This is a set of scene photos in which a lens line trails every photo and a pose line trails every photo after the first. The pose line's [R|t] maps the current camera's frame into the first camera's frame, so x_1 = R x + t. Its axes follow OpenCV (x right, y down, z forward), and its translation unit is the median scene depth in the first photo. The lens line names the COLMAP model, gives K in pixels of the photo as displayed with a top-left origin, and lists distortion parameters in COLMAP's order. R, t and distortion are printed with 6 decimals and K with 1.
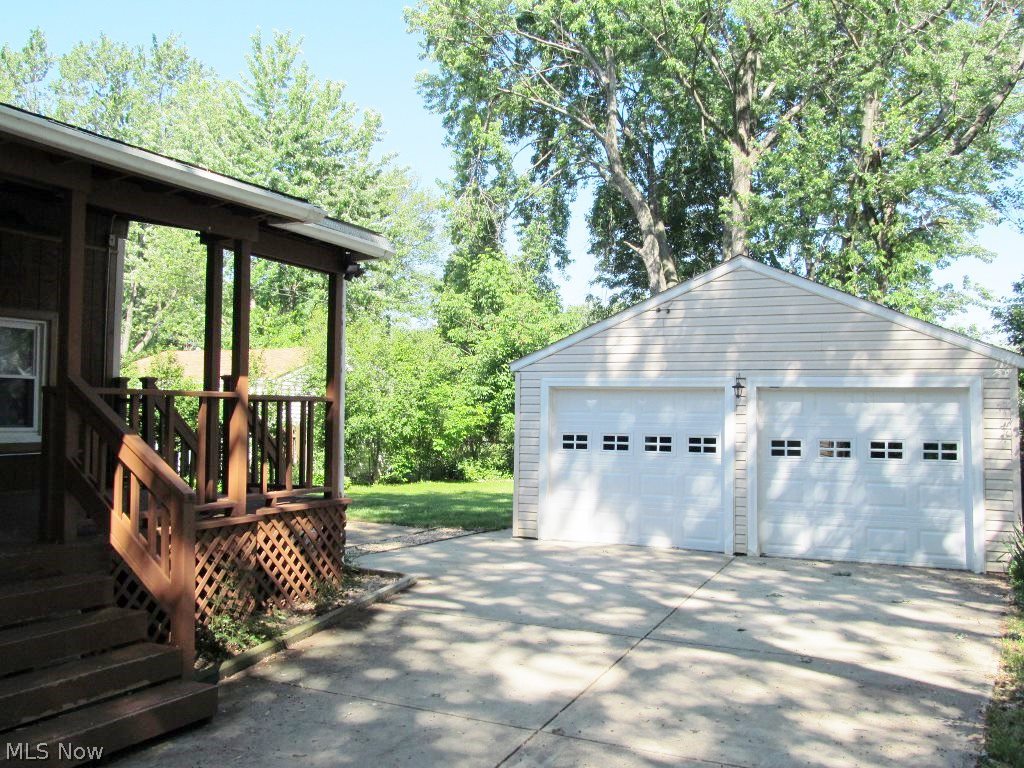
lens RADIAL K [[928.2, 0, 511.5], [0, 928.2, 384.7], [0, 0, 1]] dist [-0.002391, 0.000000]
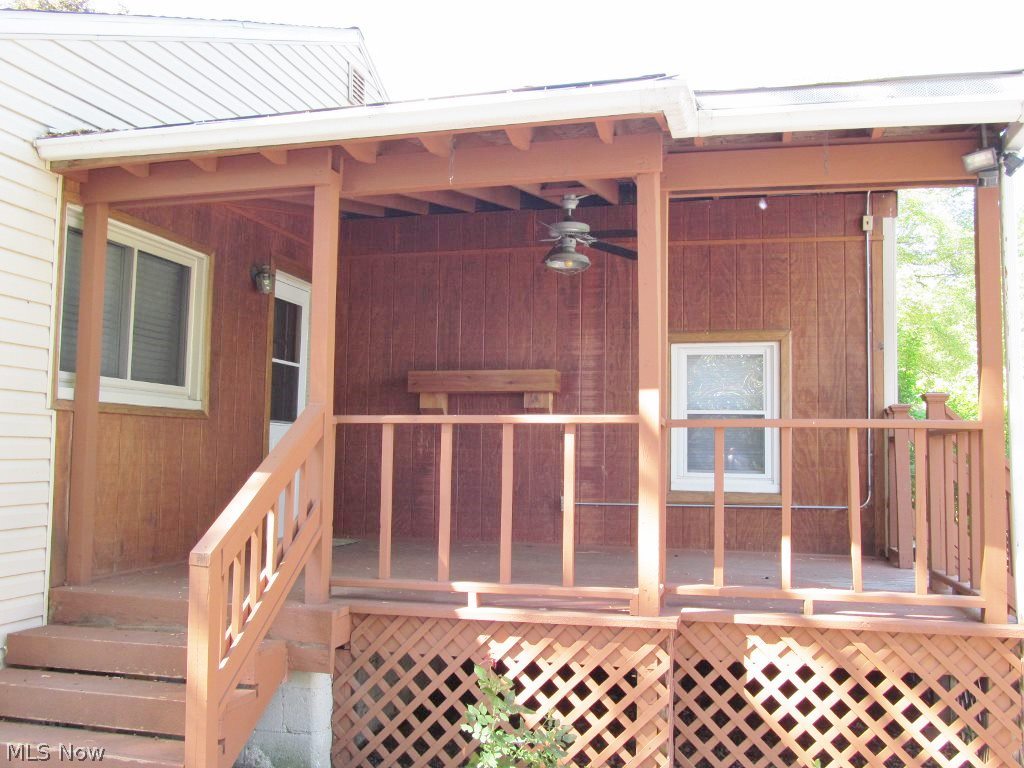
lens RADIAL K [[907.2, 0, 511.6], [0, 907.2, 382.9], [0, 0, 1]] dist [0.010401, 0.001727]
pose [[0.184370, -0.088438, -0.978870, 0.268817], [0.020508, 0.996073, -0.086129, 0.034976], [0.982643, -0.004195, 0.185460, 0.733453]]
